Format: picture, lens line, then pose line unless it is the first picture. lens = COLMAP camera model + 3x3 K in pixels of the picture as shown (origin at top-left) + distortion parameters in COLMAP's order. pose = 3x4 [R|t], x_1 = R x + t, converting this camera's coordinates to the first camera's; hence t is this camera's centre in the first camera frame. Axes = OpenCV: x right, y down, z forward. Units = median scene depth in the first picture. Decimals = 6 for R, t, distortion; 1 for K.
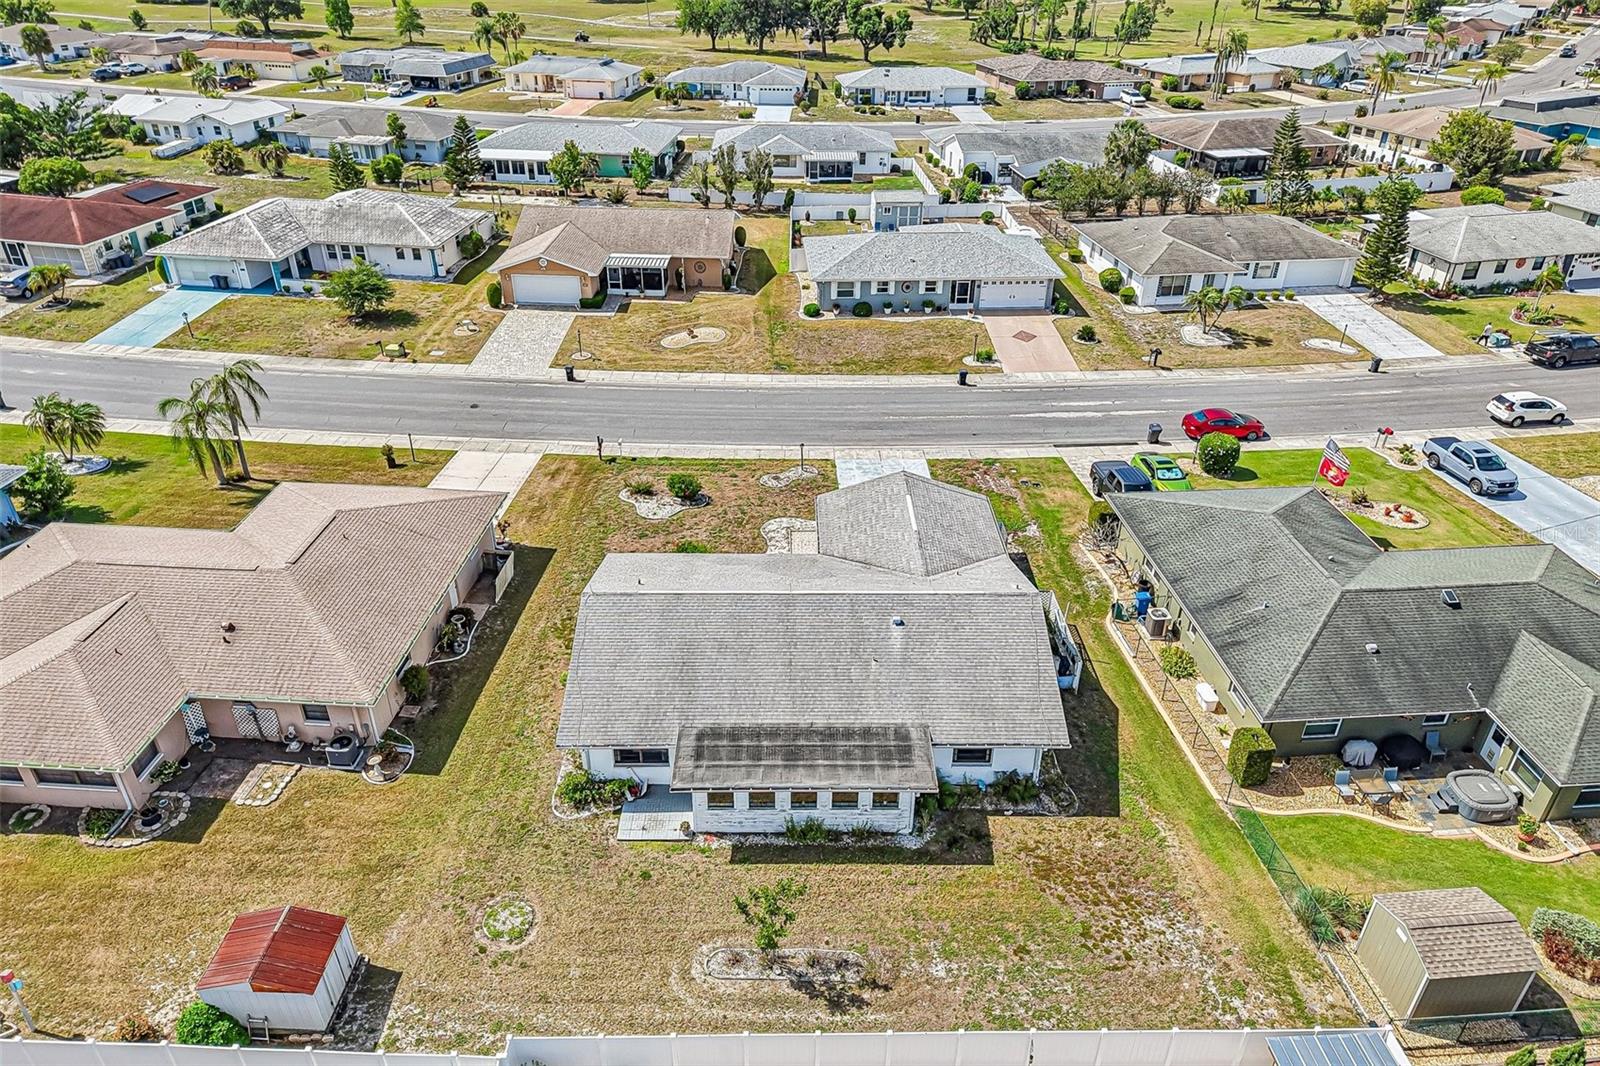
lens RADIAL K [[1073.0, 0, 800.0], [0, 1073.0, 533.0], [0, 0, 1]] dist [0.031528, -0.043616]
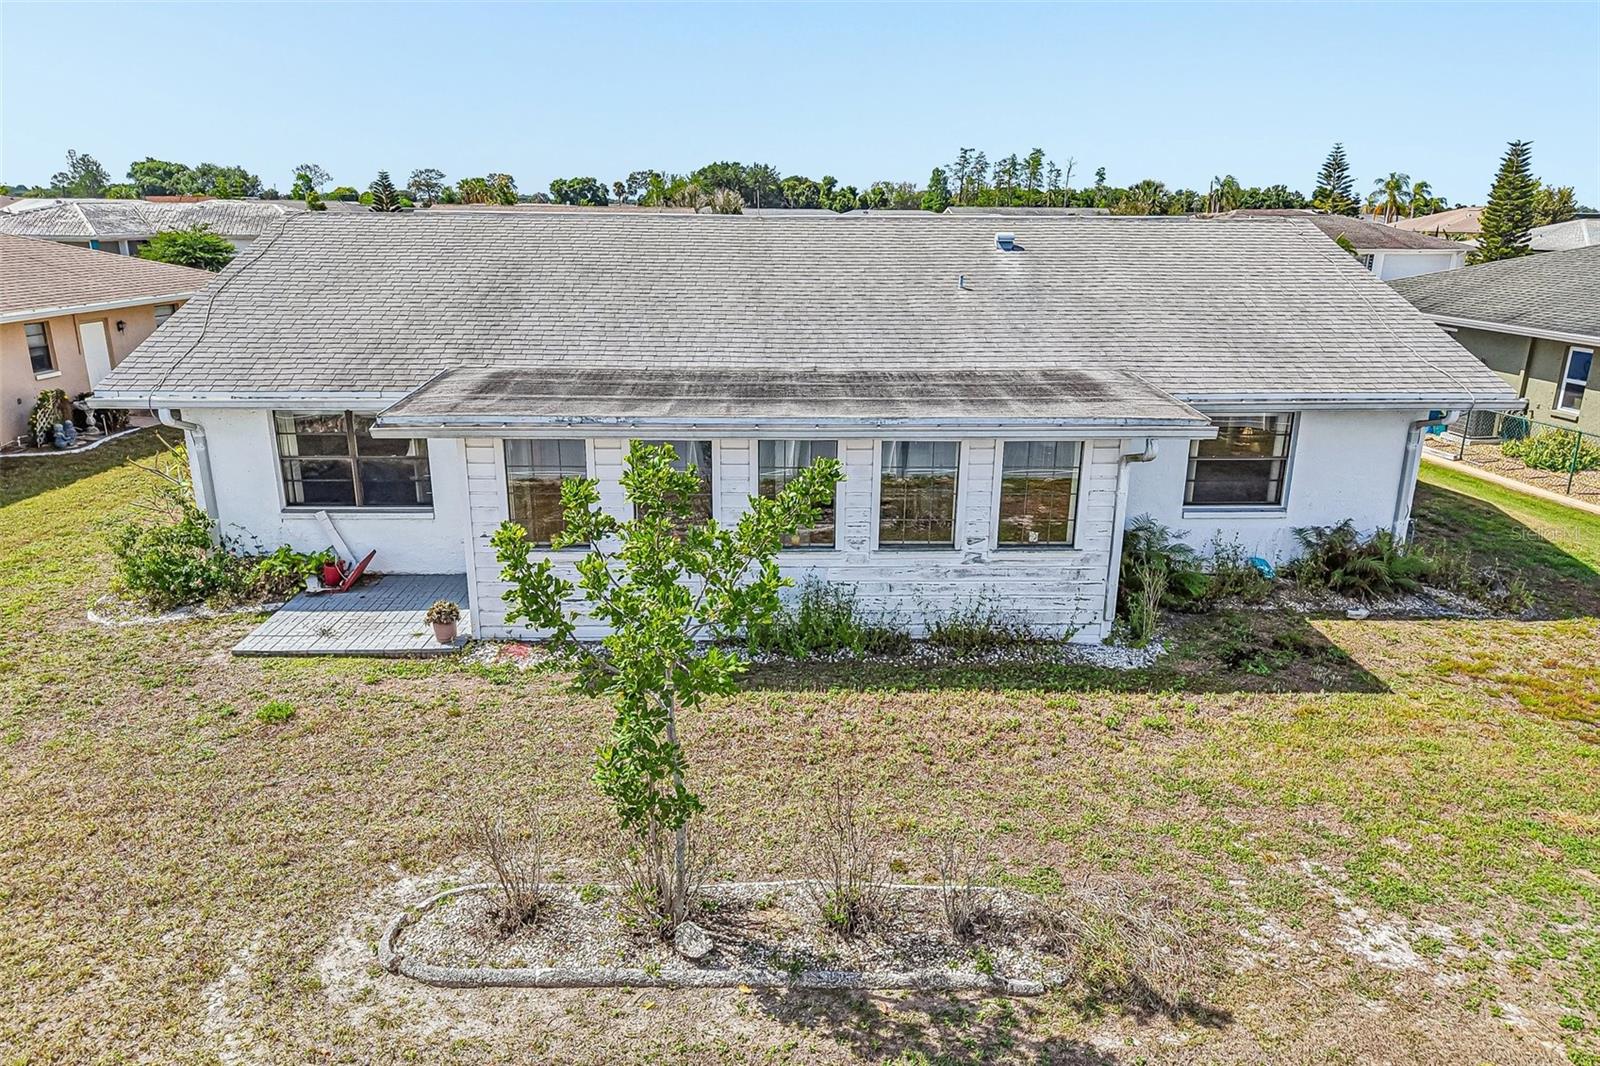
lens RADIAL K [[1073.0, 0, 800.0], [0, 1073.0, 533.0], [0, 0, 1]] dist [0.031528, -0.043616]
pose [[0.999696, -0.004729, 0.024198, -0.003749], [0.010480, 0.969854, -0.243460, 0.332351], [-0.022317, 0.243640, 0.969609, 0.668159]]
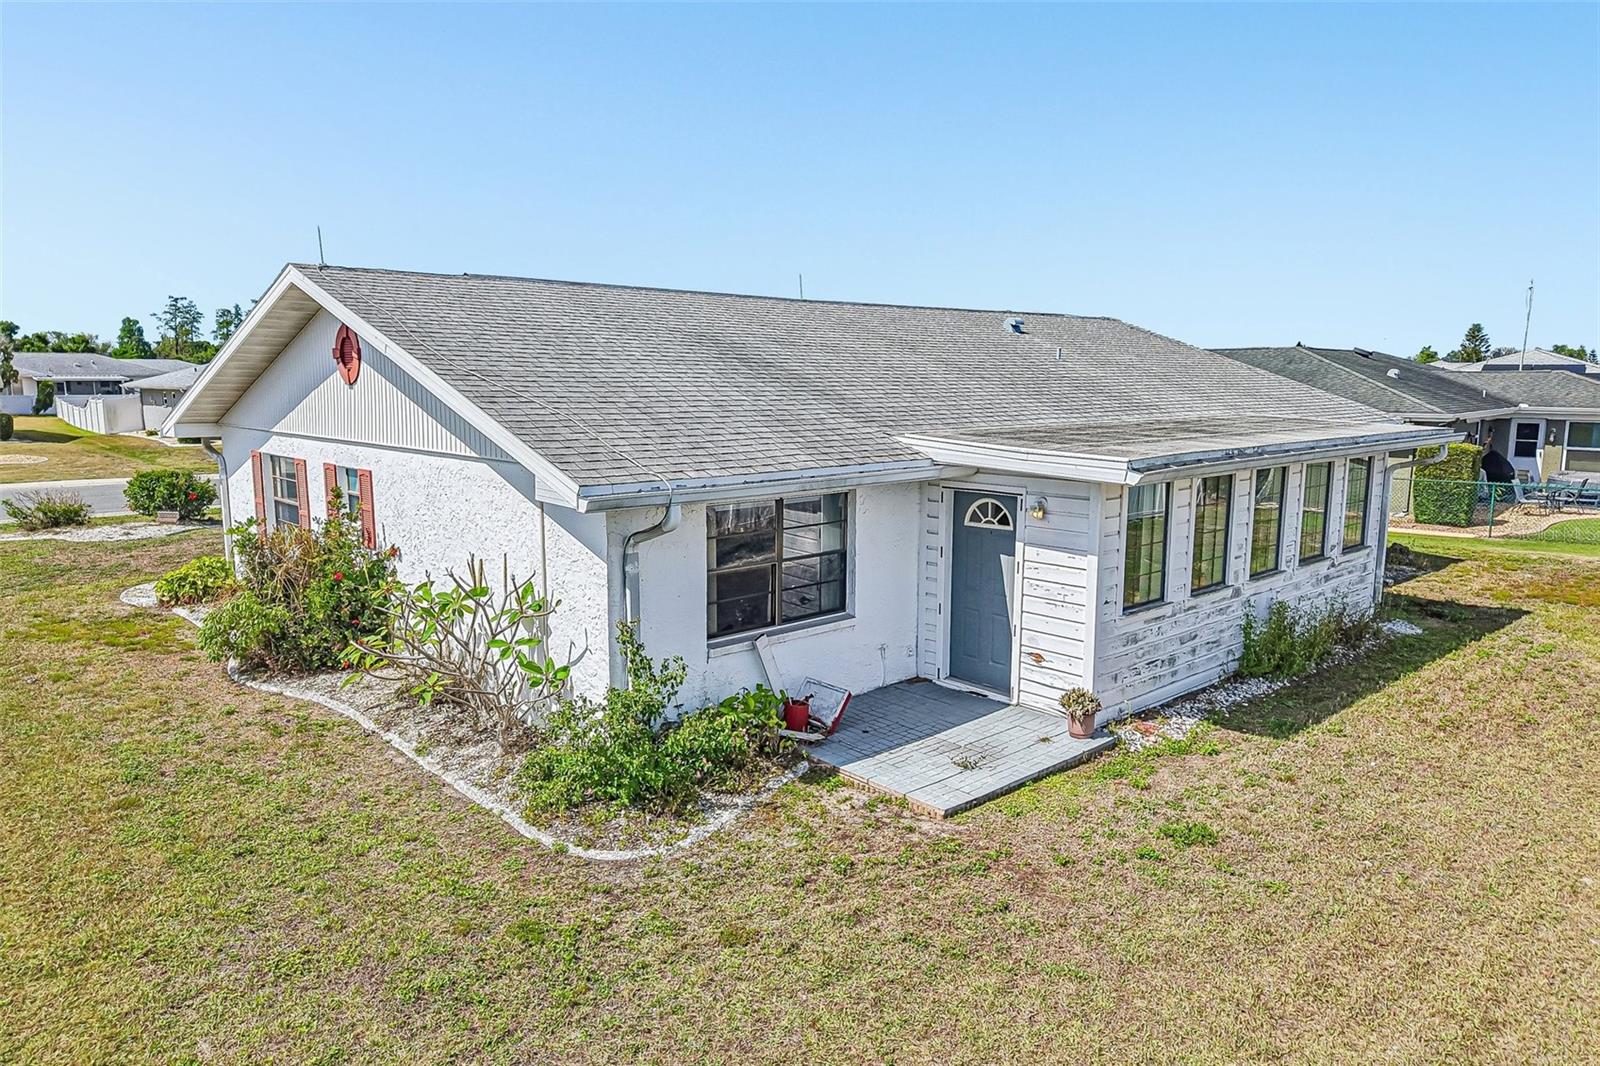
lens RADIAL K [[1073.0, 0, 800.0], [0, 1073.0, 533.0], [0, 0, 1]] dist [0.031528, -0.043616]
pose [[0.736996, -0.103046, 0.667996, -0.344586], [0.347889, 0.905177, -0.244189, 0.276475], [-0.579492, 0.412355, 0.702960, 0.829861]]
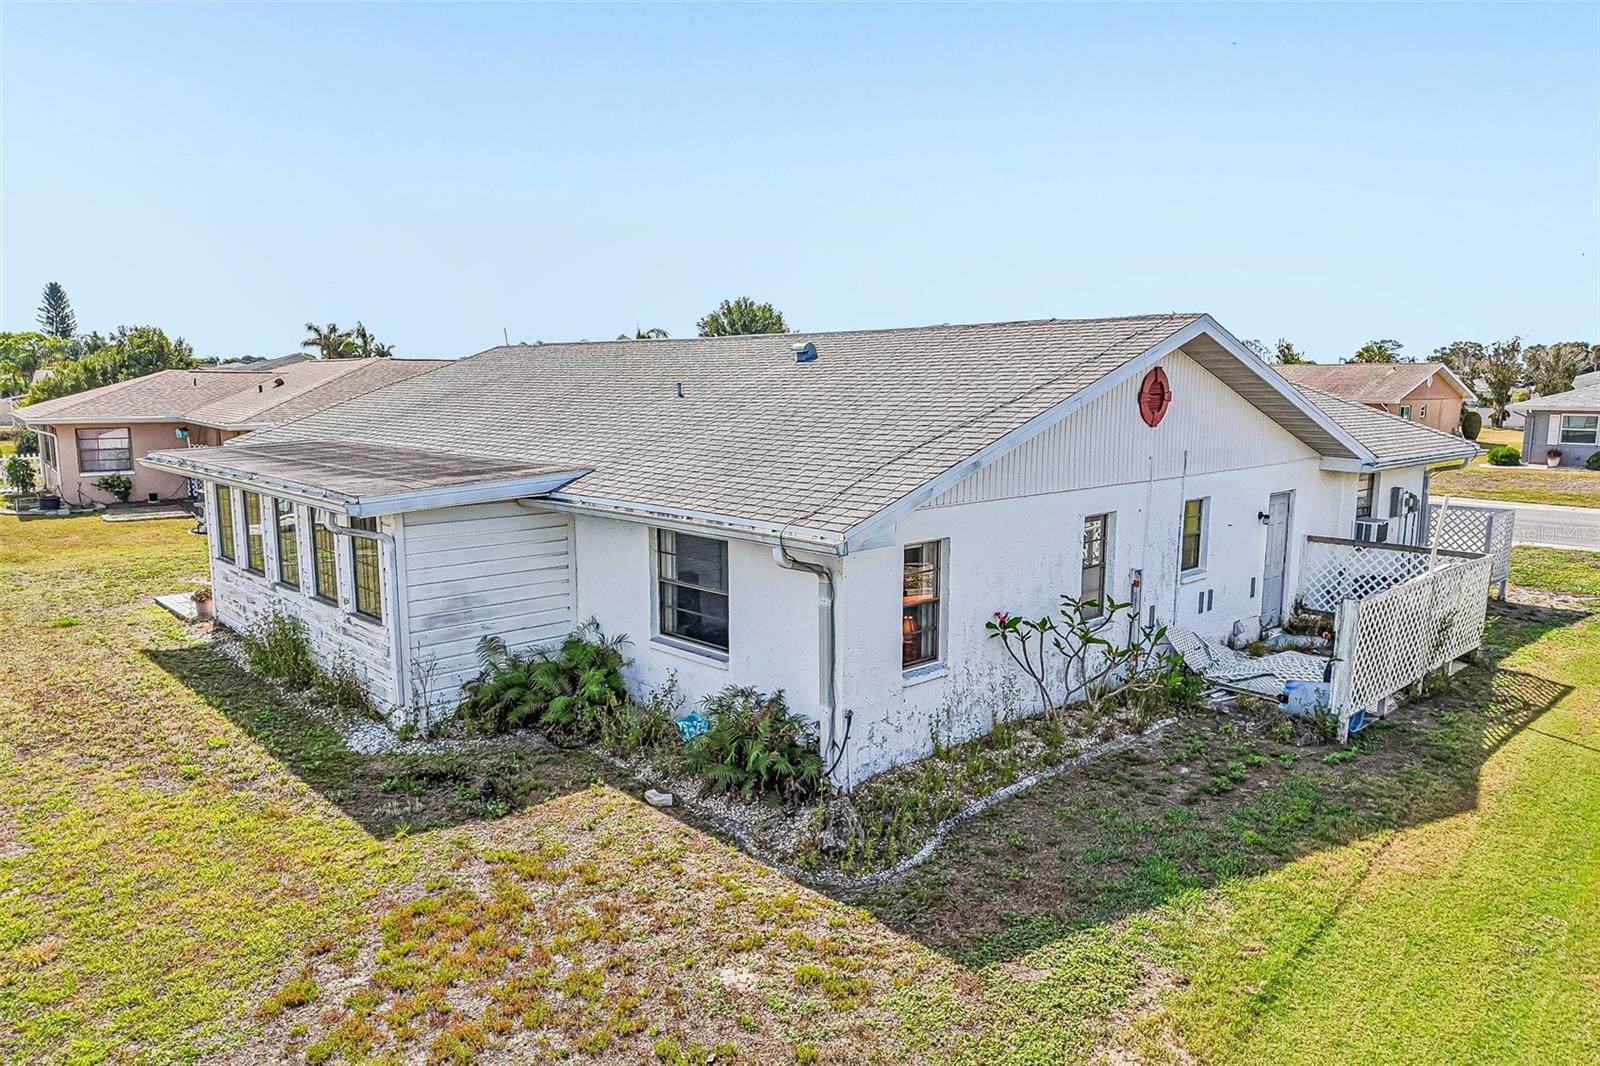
lens RADIAL K [[1073.0, 0, 800.0], [0, 1073.0, 533.0], [0, 0, 1]] dist [0.031528, -0.043616]
pose [[0.673169, 0.096360, -0.733183, 0.430686], [-0.374274, 0.899502, -0.225419, 0.256650], [0.637779, 0.426157, 0.641583, 0.846419]]
